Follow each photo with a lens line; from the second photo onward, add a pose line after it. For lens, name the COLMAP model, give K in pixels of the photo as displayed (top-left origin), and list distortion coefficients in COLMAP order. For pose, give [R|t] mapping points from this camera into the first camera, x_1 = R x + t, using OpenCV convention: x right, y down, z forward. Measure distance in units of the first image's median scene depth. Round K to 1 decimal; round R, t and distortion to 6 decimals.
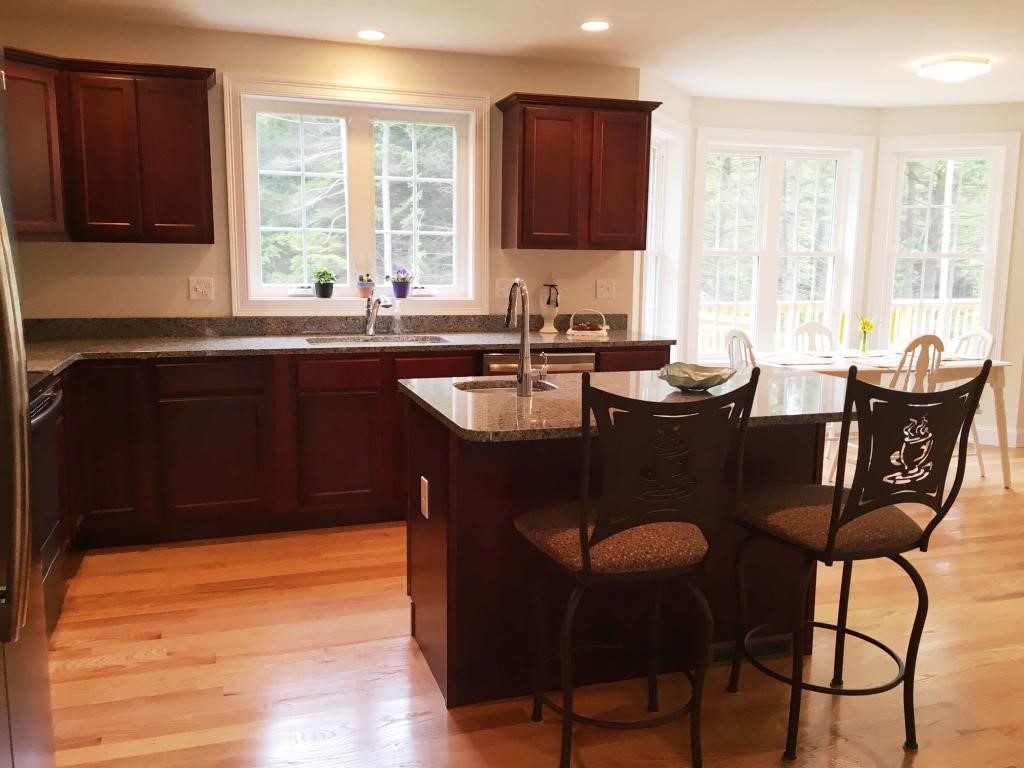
lens RADIAL K [[868.1, 0, 510.8], [0, 868.1, 379.4], [0, 0, 1]] dist [0.078950, -0.082839]
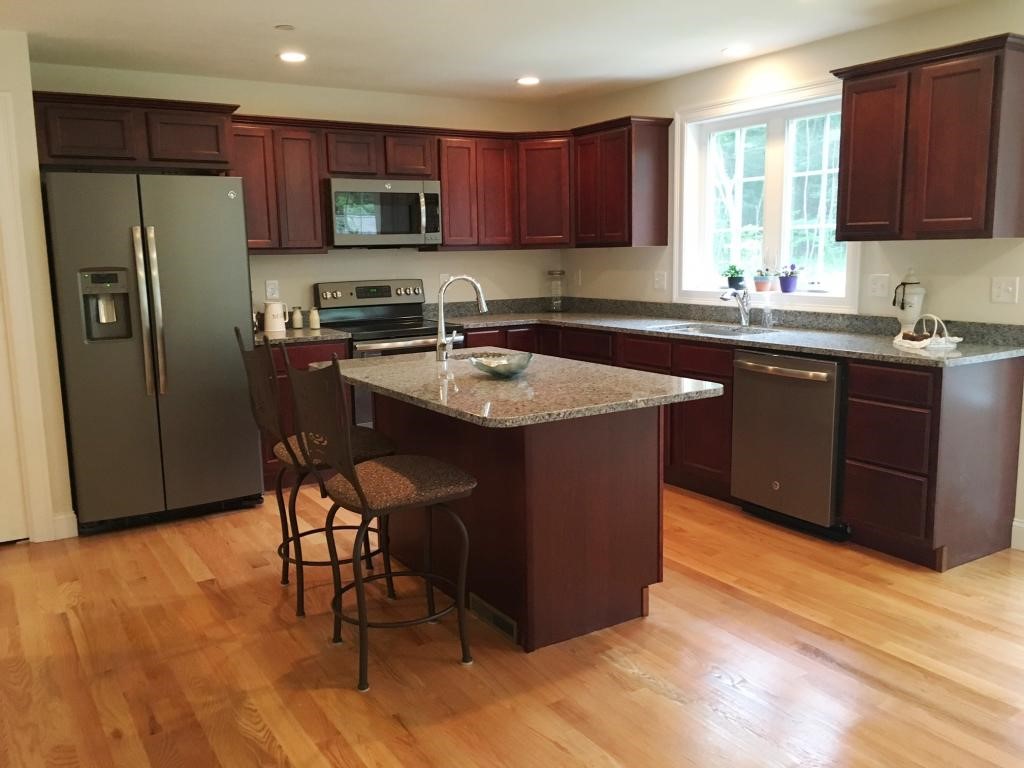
lens RADIAL K [[868.1, 0, 510.8], [0, 868.1, 379.4], [0, 0, 1]] dist [0.078950, -0.082839]
pose [[0.241080, 0.131457, -0.961561, 0.794114], [-0.112009, 0.987932, 0.106979, -0.066133], [0.964020, 0.081913, 0.252895, 0.435037]]
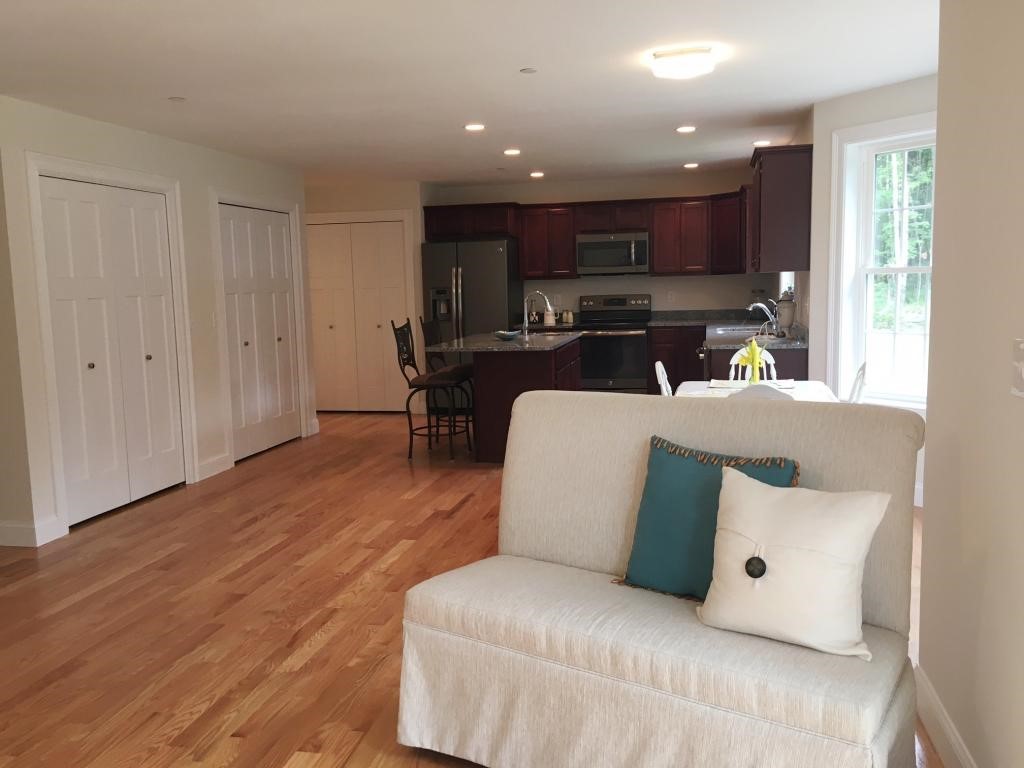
lens RADIAL K [[868.1, 0, 510.8], [0, 868.1, 379.4], [0, 0, 1]] dist [0.078950, -0.082839]
pose [[-0.508991, 0.100506, -0.854884, 1.358421], [-0.097561, 0.980024, 0.173305, -0.180019], [0.855225, 0.171615, -0.489018, 1.324908]]
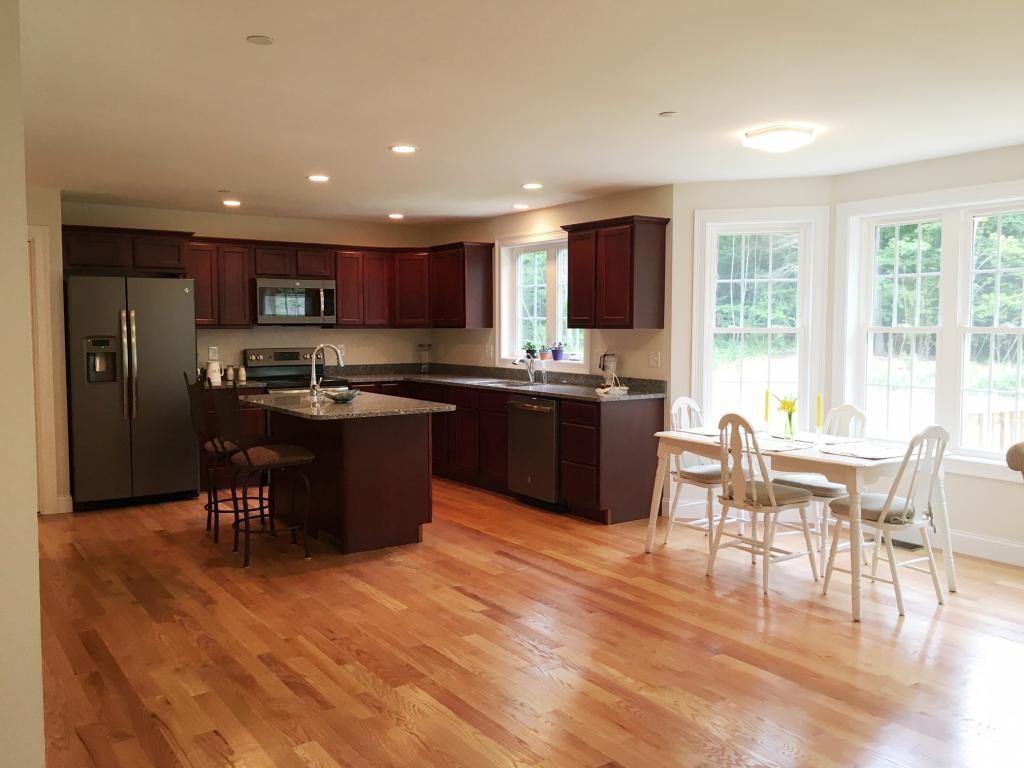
lens RADIAL K [[868.1, 0, 510.8], [0, 868.1, 379.4], [0, 0, 1]] dist [0.078950, -0.082839]
pose [[0.284489, 0.050909, -0.957327, 1.337507], [-0.128590, 0.991592, 0.014518, -0.071743], [0.950016, 0.118972, 0.288643, 0.475997]]
